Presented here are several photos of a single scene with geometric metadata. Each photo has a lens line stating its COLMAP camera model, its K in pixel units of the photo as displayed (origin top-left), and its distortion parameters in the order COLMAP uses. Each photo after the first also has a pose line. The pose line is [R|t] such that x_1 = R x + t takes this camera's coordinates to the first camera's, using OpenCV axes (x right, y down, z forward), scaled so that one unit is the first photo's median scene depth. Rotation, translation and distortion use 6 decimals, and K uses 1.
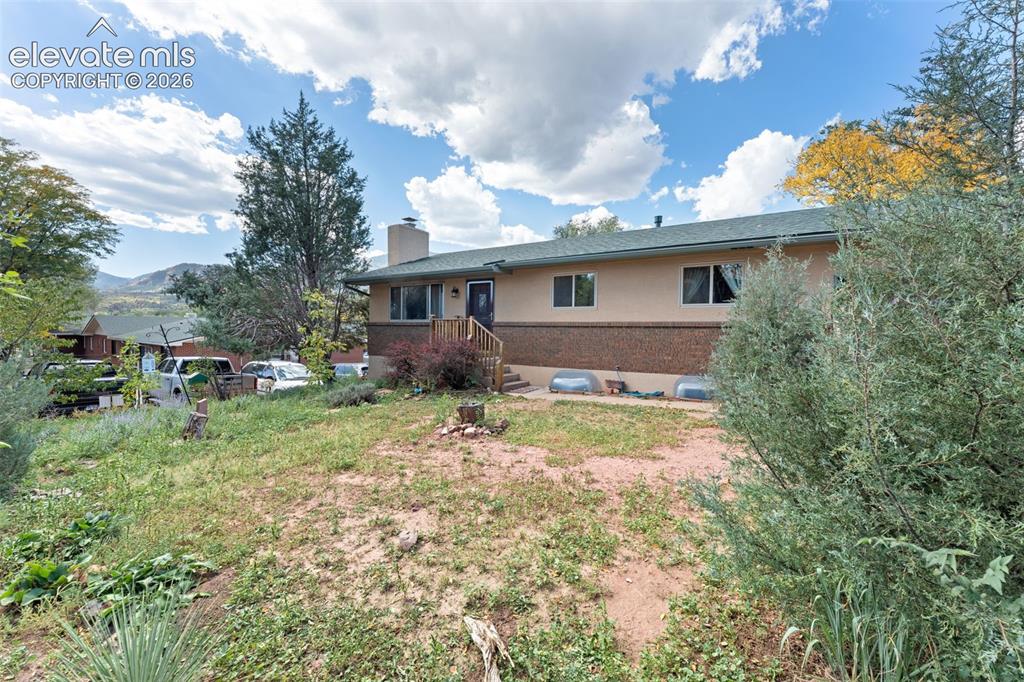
lens RADIAL K [[432.1, 0, 510.7], [0, 432.1, 330.4], [0, 0, 1]] dist [0.000526, -0.000036]
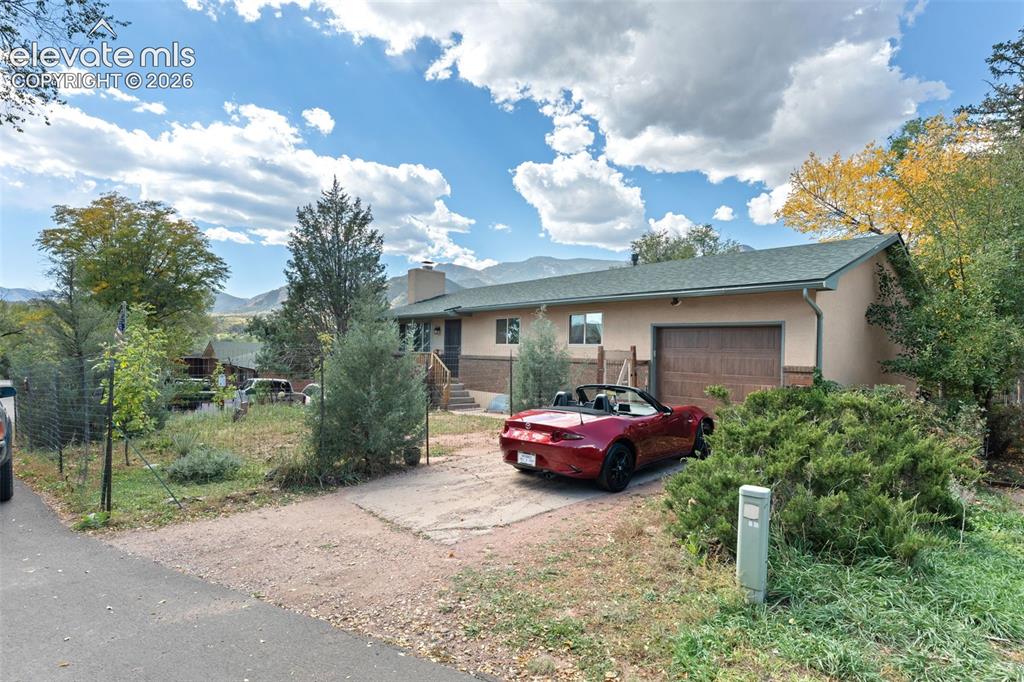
lens RADIAL K [[577.2, 0, 512.0], [0, 577.2, 341.0], [0, 0, 1]] dist [-0.001059, -0.000241]
pose [[0.955698, 0.005023, -0.294307, 0.527128], [-0.012519, 0.999643, -0.023590, -0.019868], [0.294083, 0.026230, 0.955420, -0.476197]]
